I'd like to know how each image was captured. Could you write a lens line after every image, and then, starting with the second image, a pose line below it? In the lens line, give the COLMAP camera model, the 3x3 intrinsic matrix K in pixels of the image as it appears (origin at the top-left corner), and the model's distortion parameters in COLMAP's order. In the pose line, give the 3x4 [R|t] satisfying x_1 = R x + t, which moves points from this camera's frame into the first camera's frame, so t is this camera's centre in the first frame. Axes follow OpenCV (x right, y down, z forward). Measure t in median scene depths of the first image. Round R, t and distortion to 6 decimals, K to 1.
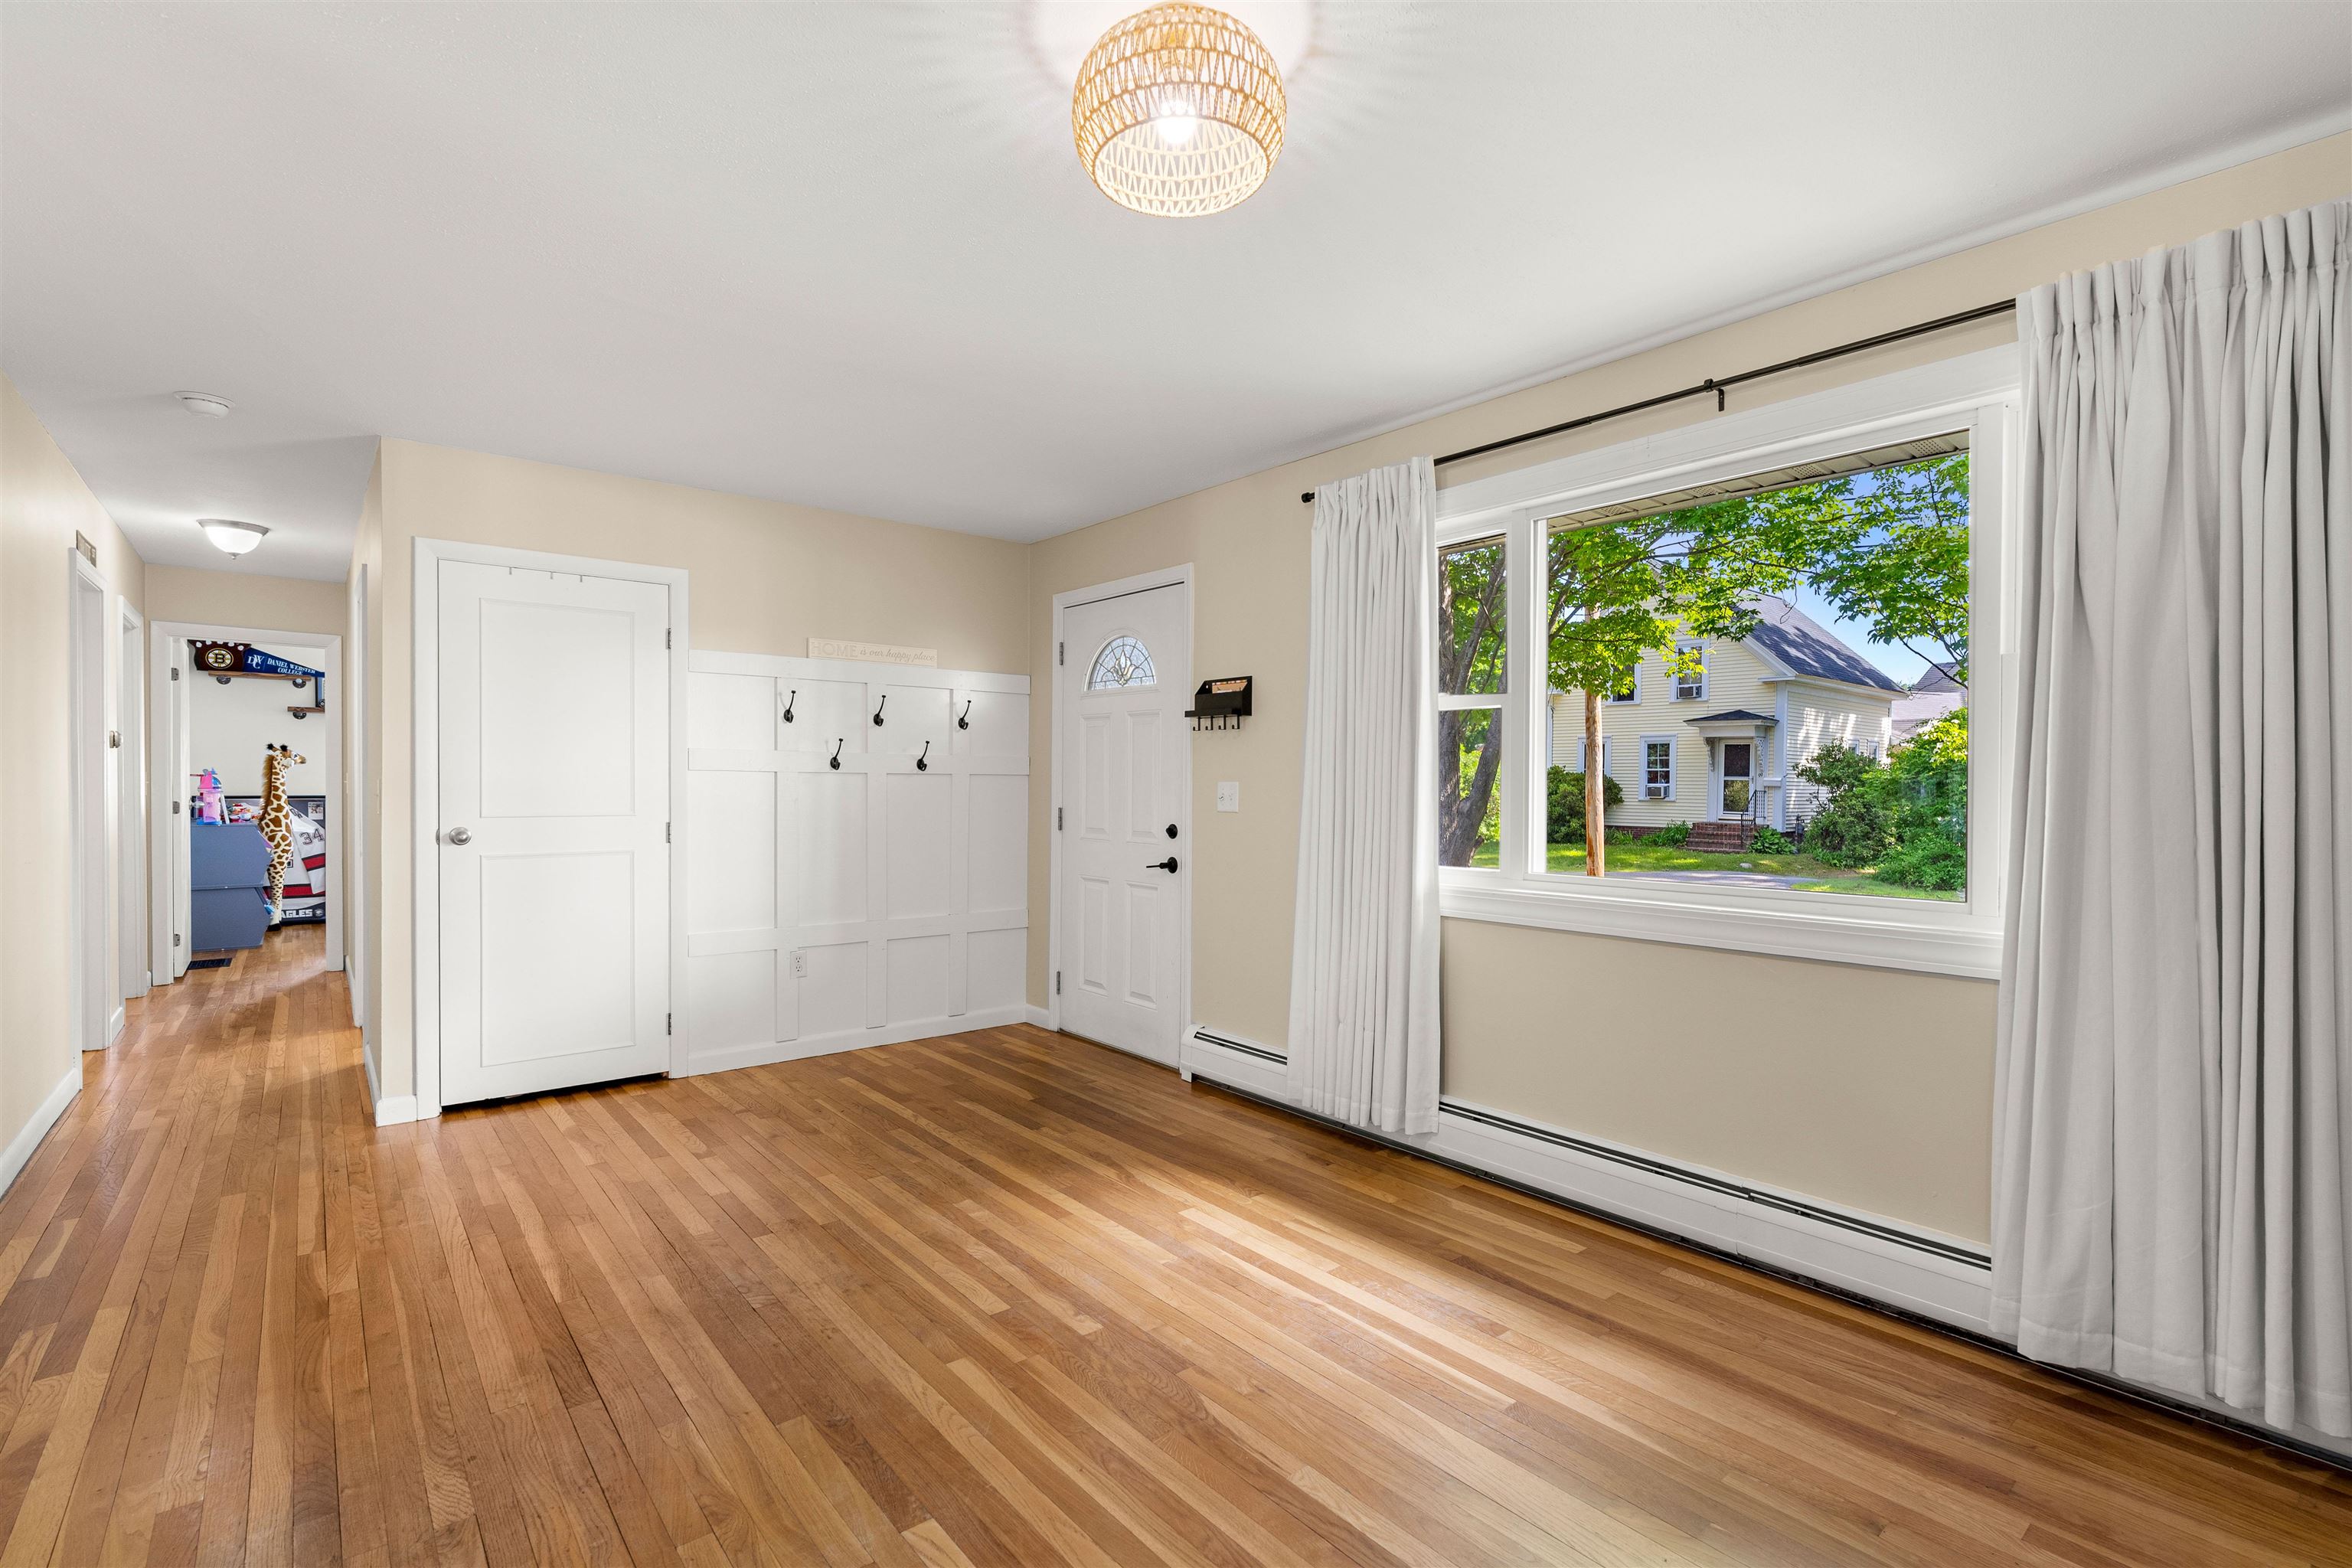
lens RADIAL K [[1066.3, 0, 1184.8], [0, 1066.3, 803.0], [0, 0, 1]] dist [-0.017392, 0.006504]
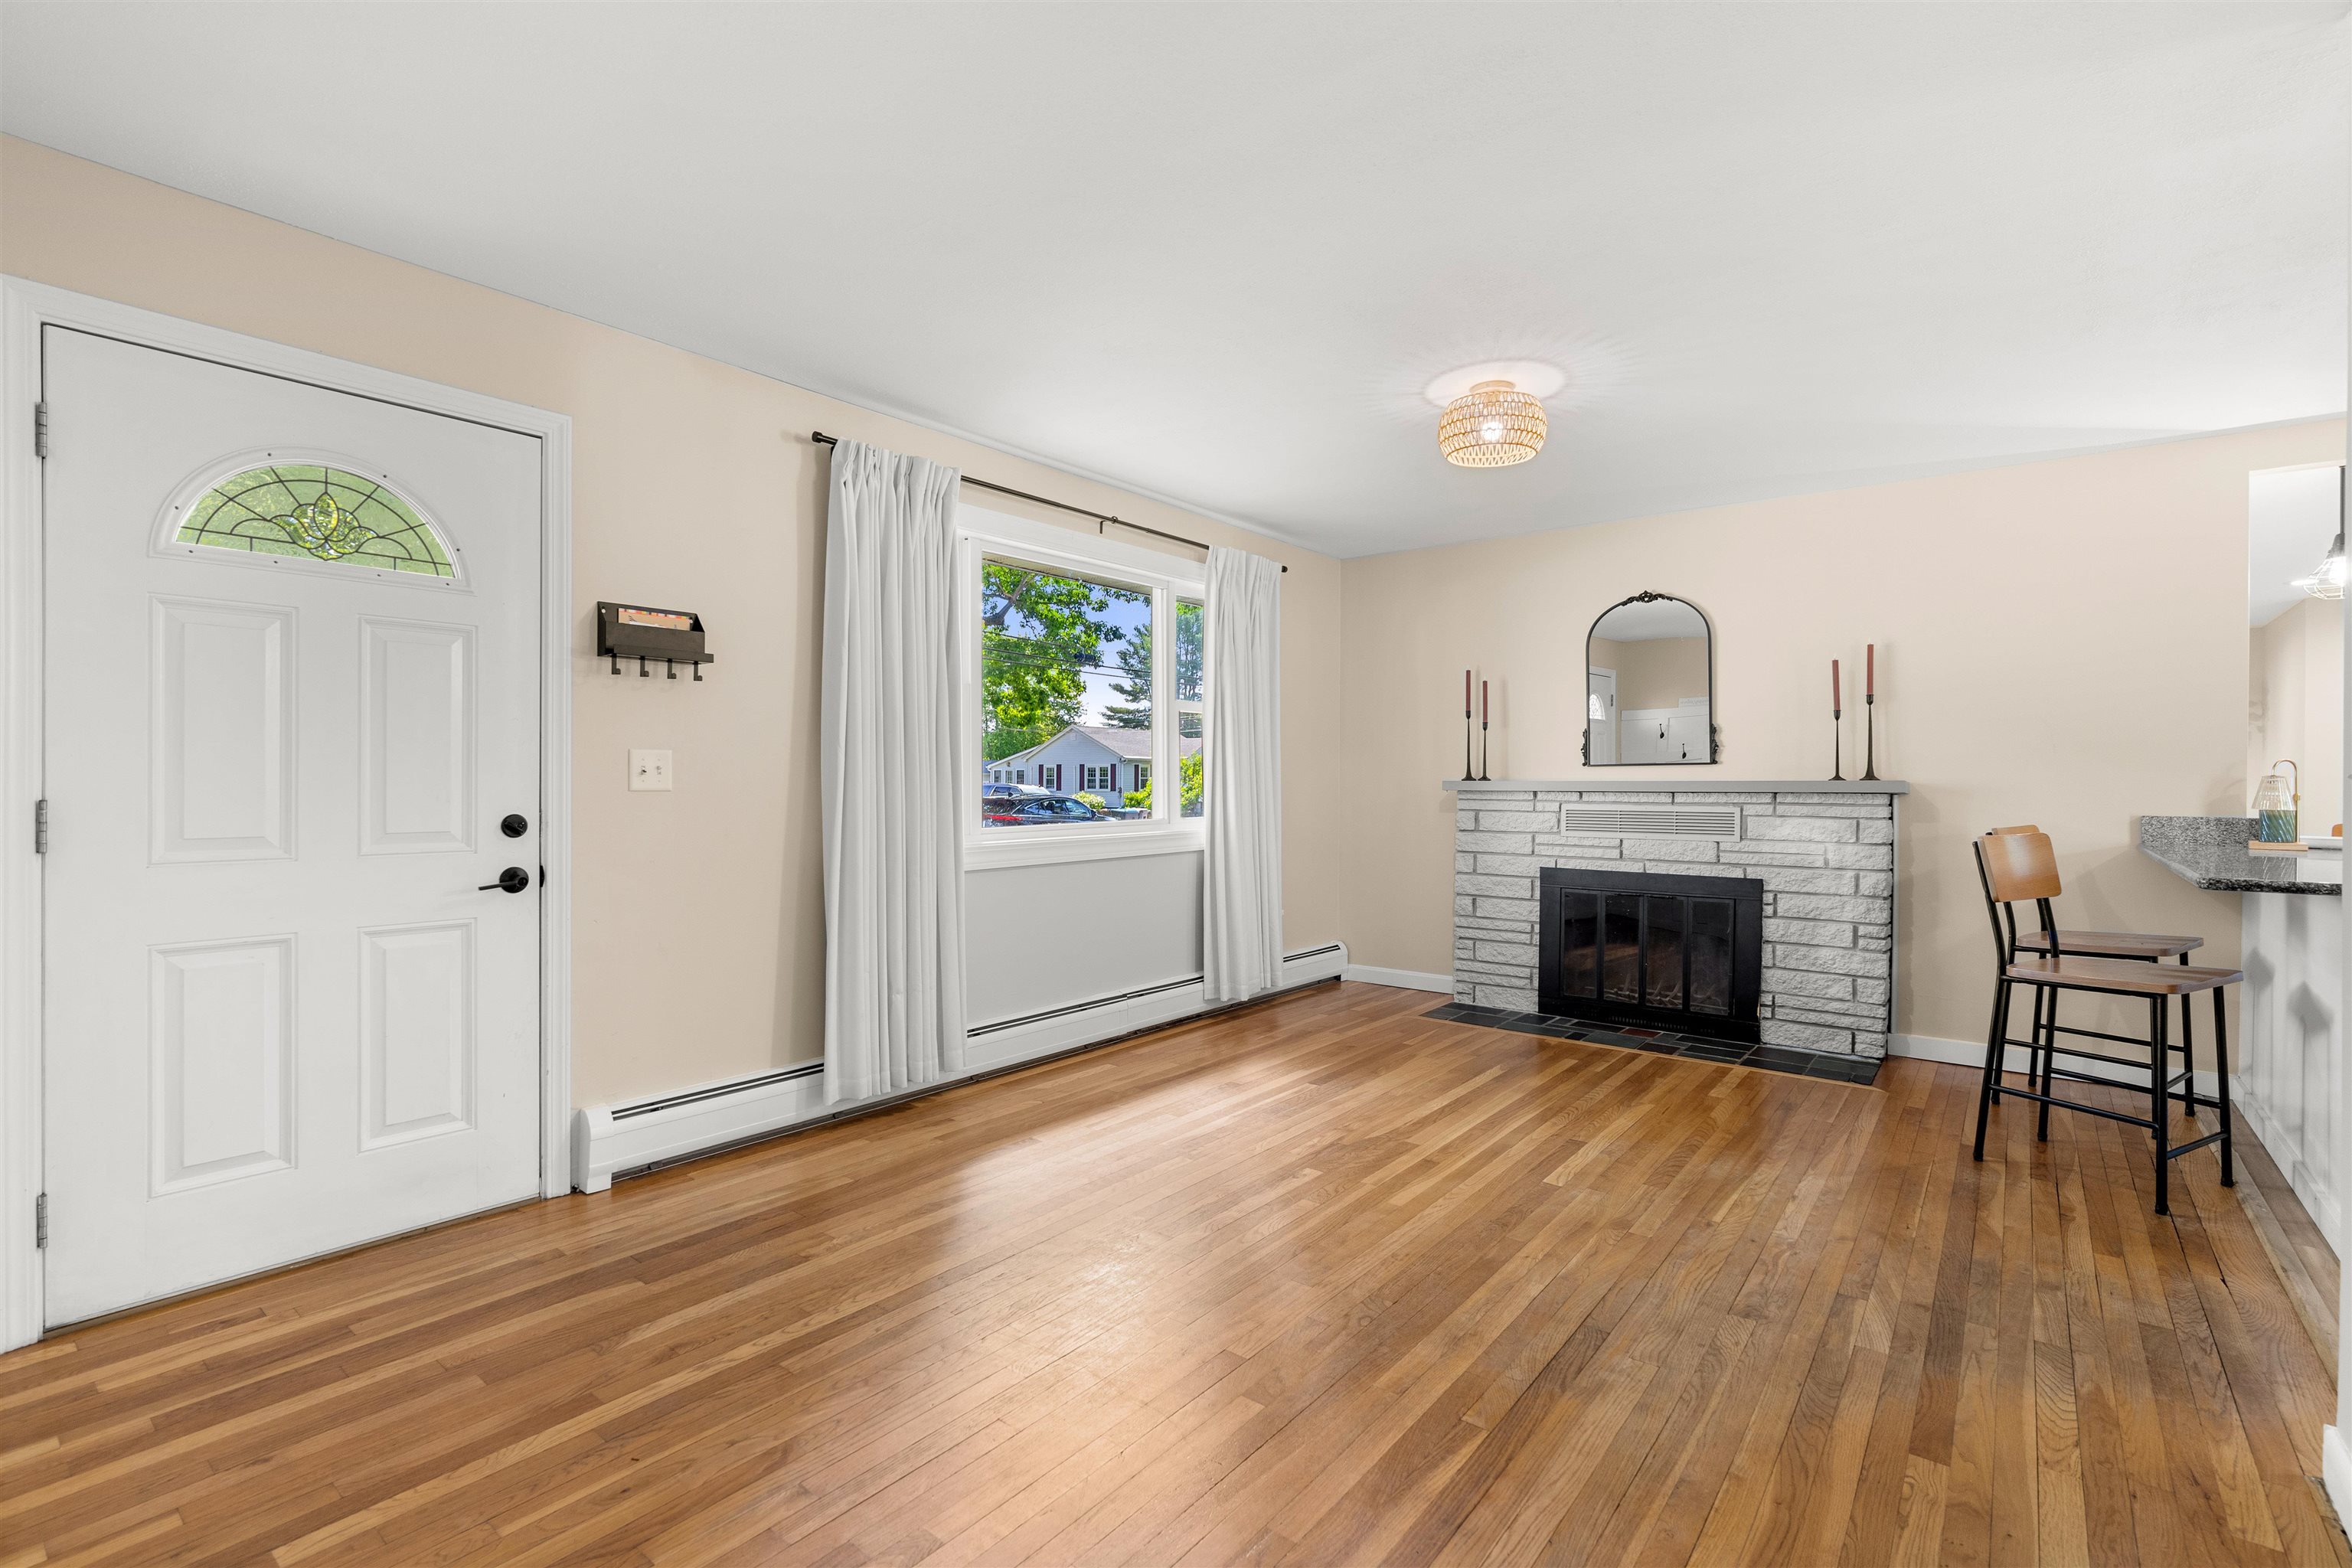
lens RADIAL K [[1066.3, 0, 1198.3], [0, 1066.3, 765.2], [0, 0, 1]] dist [-0.017392, 0.006504]
pose [[-0.213454, 0.001554, 0.976952, -0.905683], [0.010303, 0.999947, 0.000660, -0.006312], [-0.976899, 0.010206, -0.213458, 0.952786]]
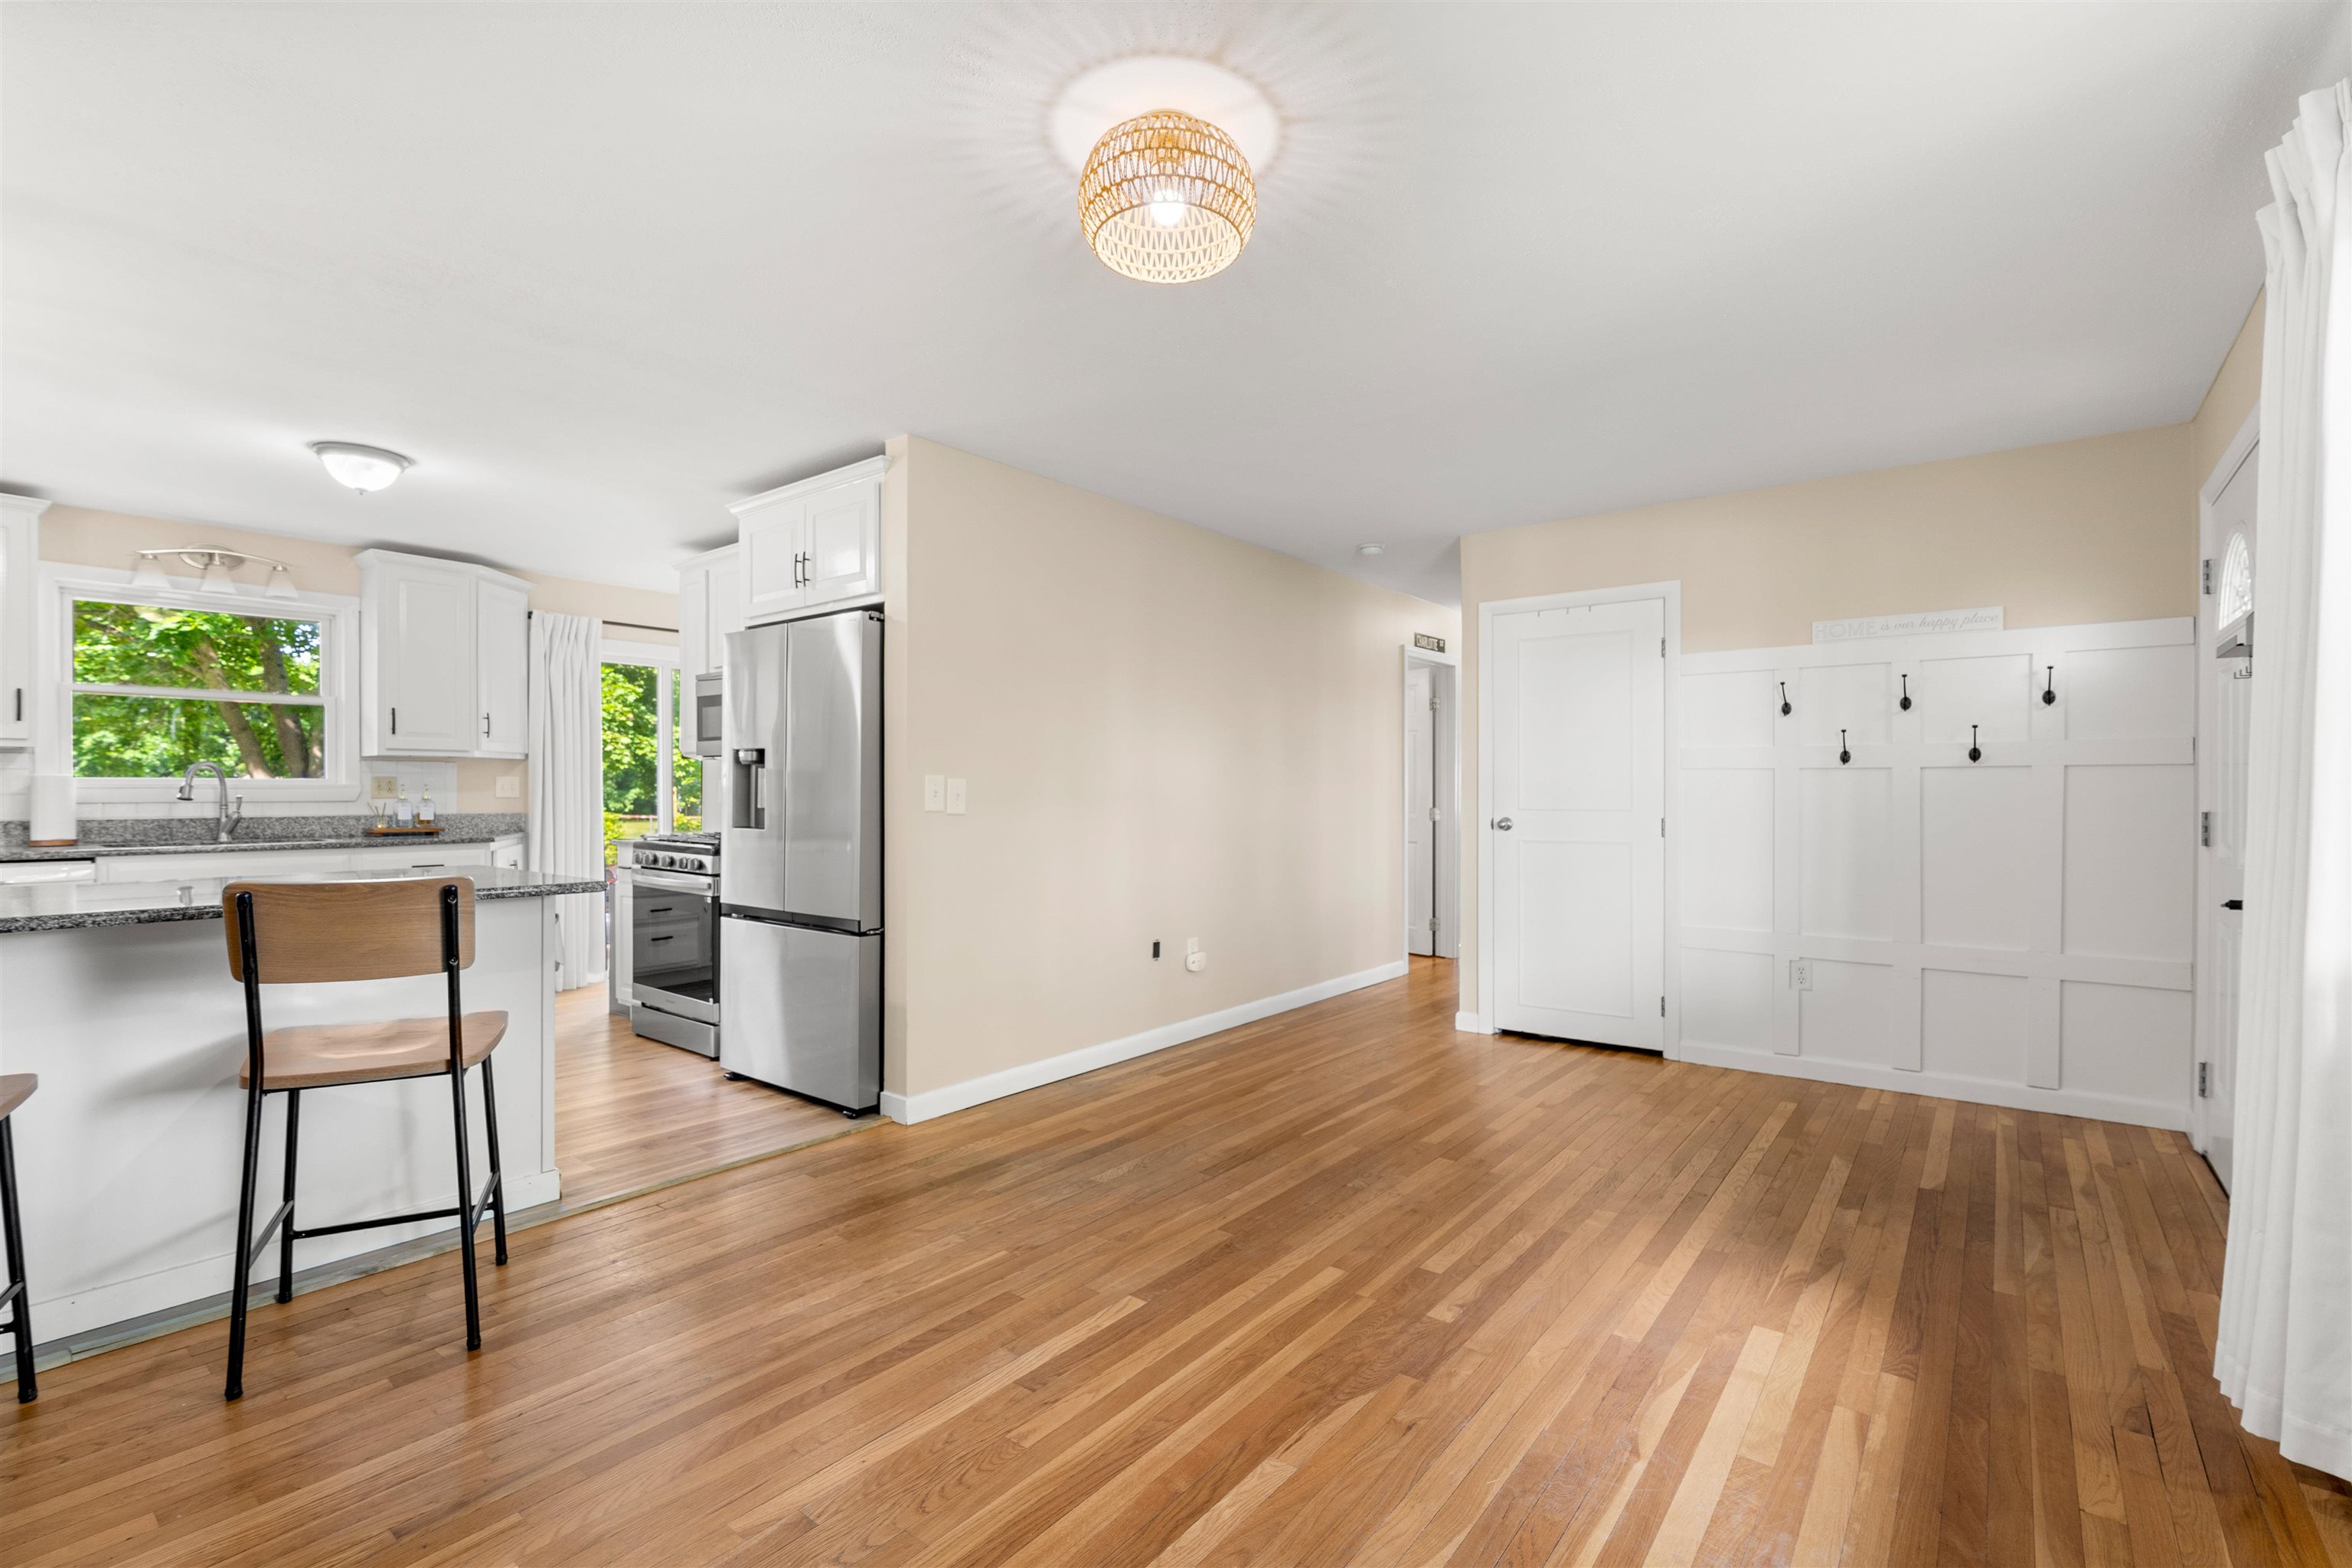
lens RADIAL K [[1066.3, 0, 1193.4], [0, 1066.3, 791.9], [0, 0, 1]] dist [-0.017392, 0.006504]
pose [[0.219971, -0.006197, -0.975487, 0.557026], [-0.016786, 0.999808, -0.010137, 0.013463], [0.975362, 0.018604, 0.219825, 0.369516]]
